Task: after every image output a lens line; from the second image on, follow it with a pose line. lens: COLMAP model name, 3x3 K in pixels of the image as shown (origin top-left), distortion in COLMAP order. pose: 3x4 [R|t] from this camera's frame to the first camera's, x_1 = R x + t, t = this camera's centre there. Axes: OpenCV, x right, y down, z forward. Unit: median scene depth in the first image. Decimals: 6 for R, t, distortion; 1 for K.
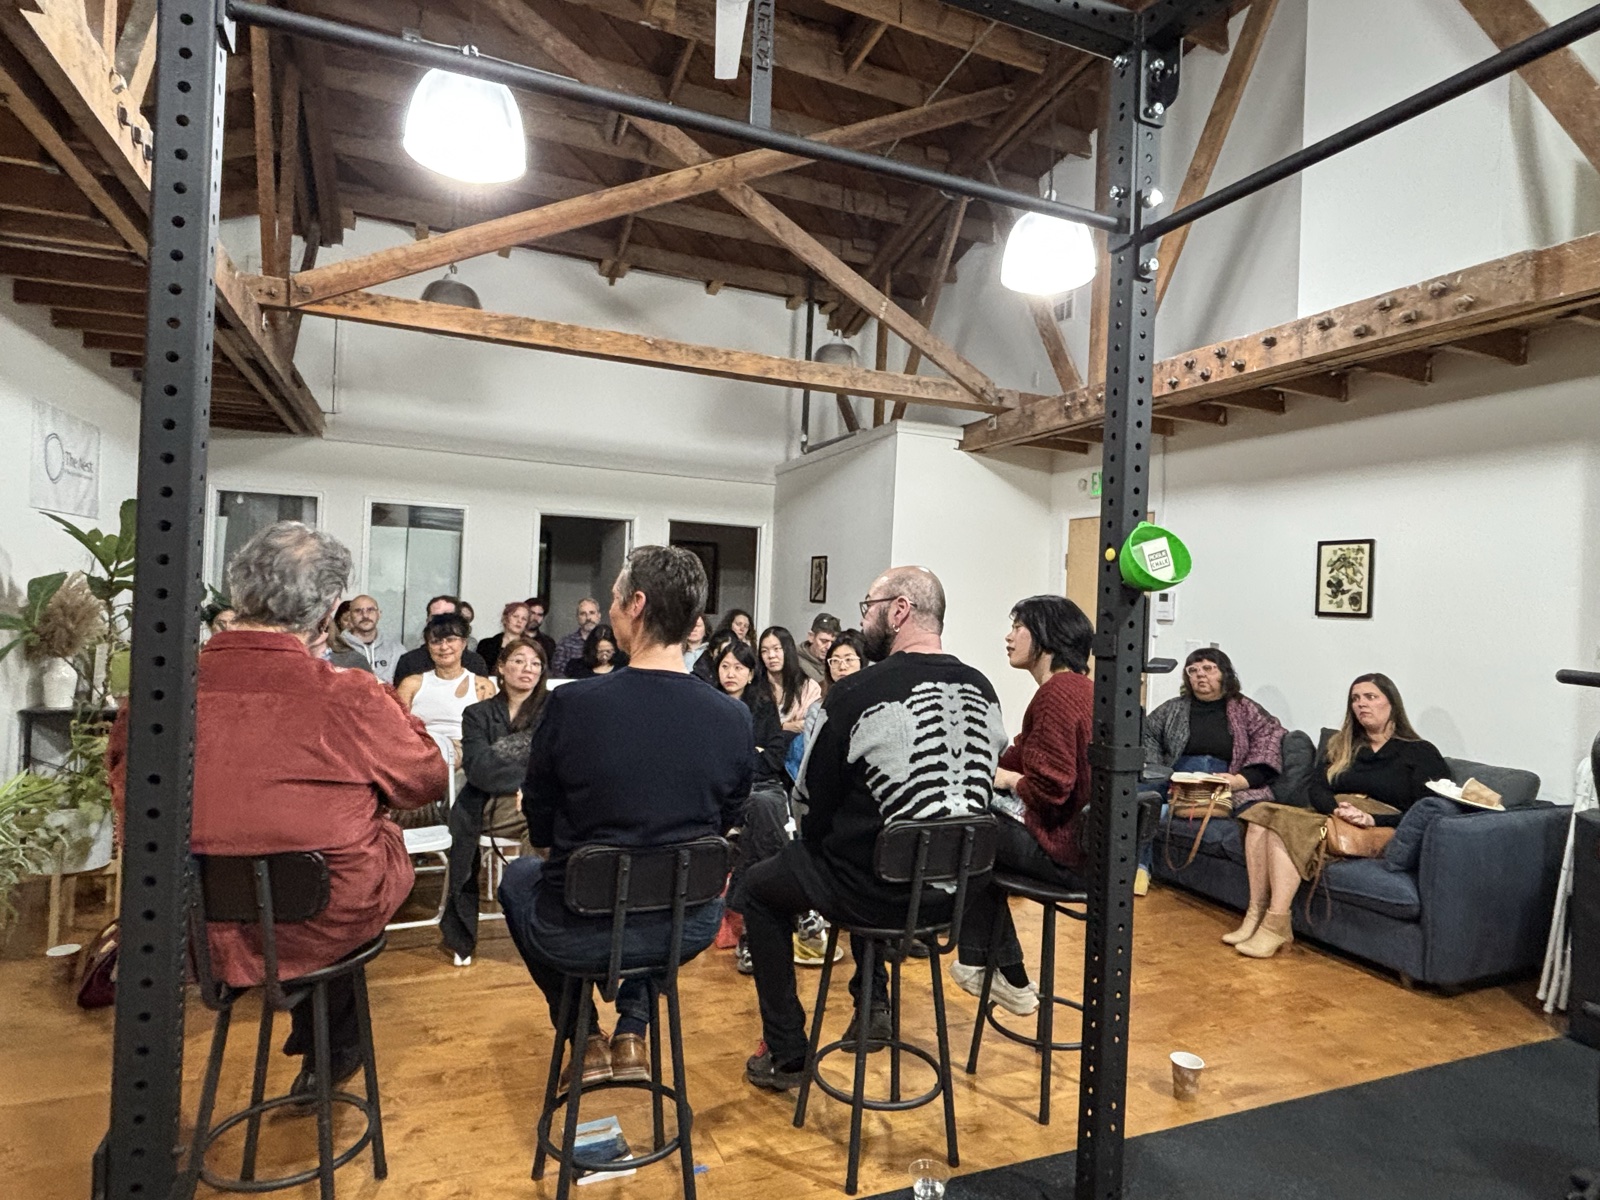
lens RADIAL K [[906.8, 0, 806.7], [0, 906.8, 615.9], [0, 0, 1]] dist [0.013594, -0.015034]
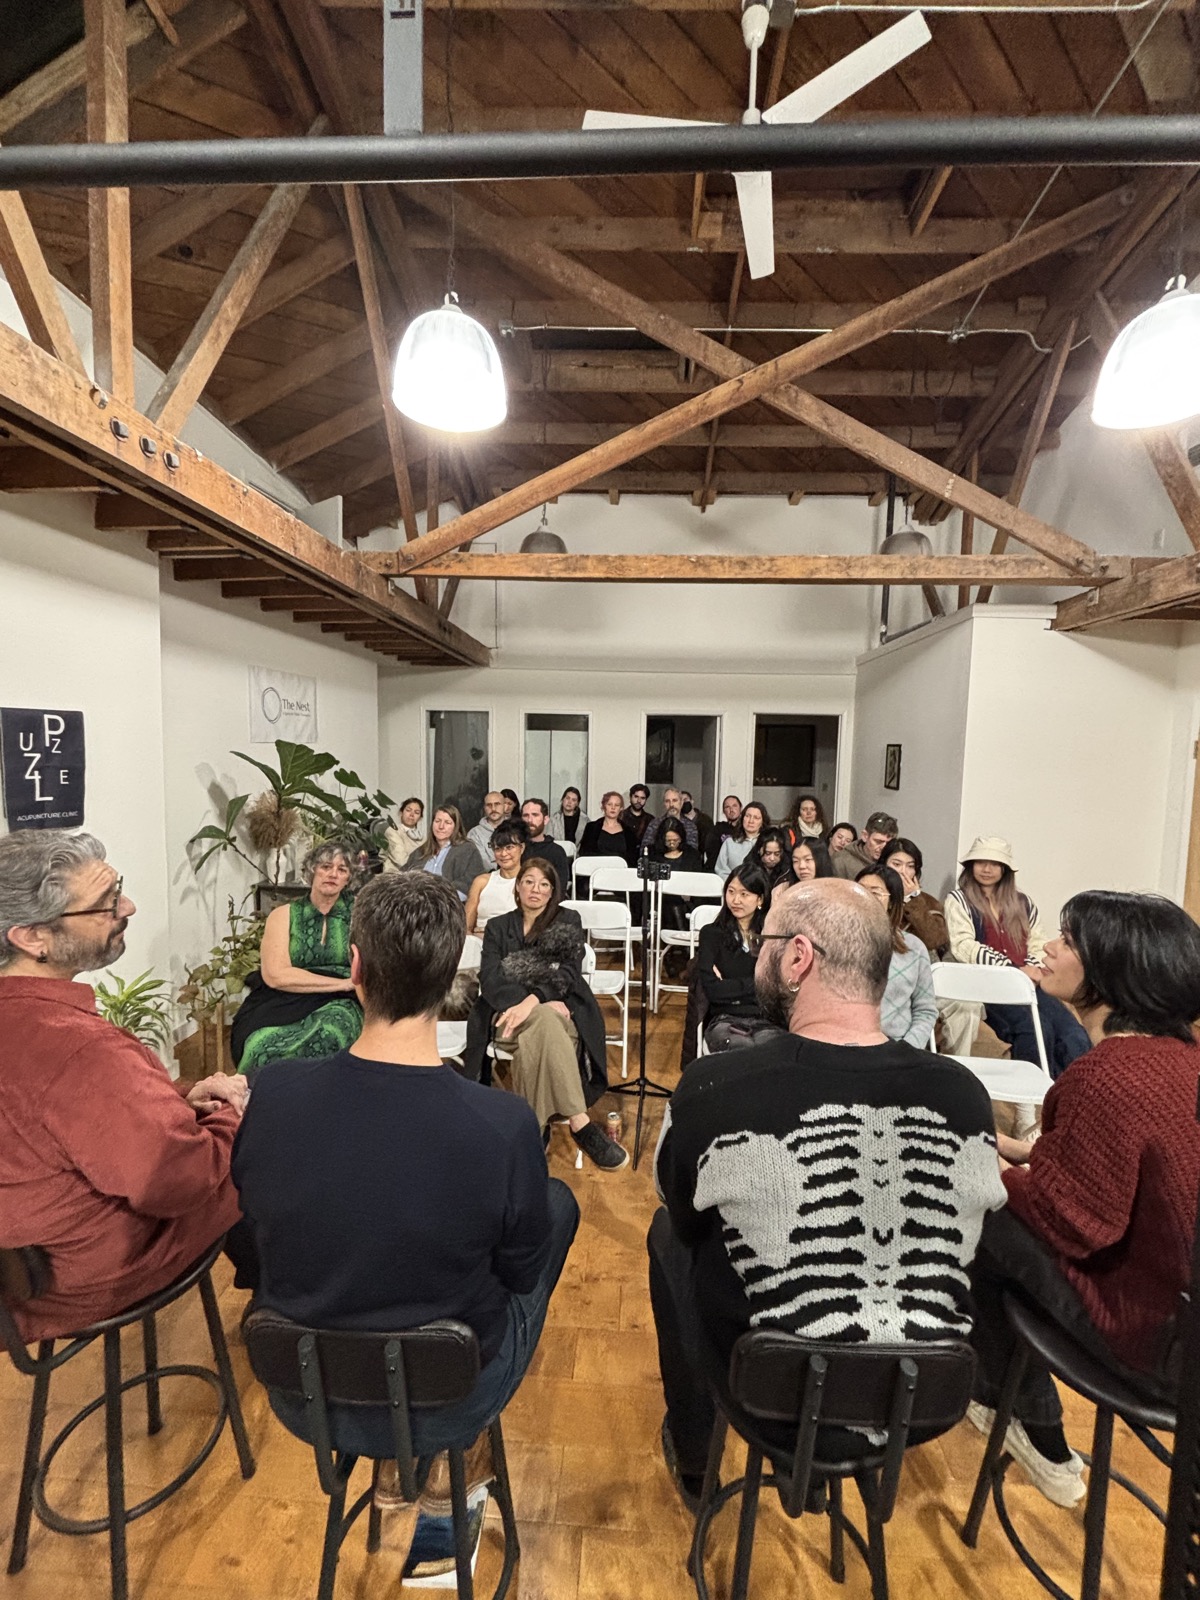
lens RADIAL K [[670.5, 0, 607.2], [0, 670.5, 804.3], [0, 0, 1]] dist [-0.003231, 0.001612]
pose [[0.899813, 0.016632, -0.435958, 0.080891], [0.008303, 0.998439, 0.055229, -0.062263], [0.436196, -0.053315, 0.898271, 0.241187]]
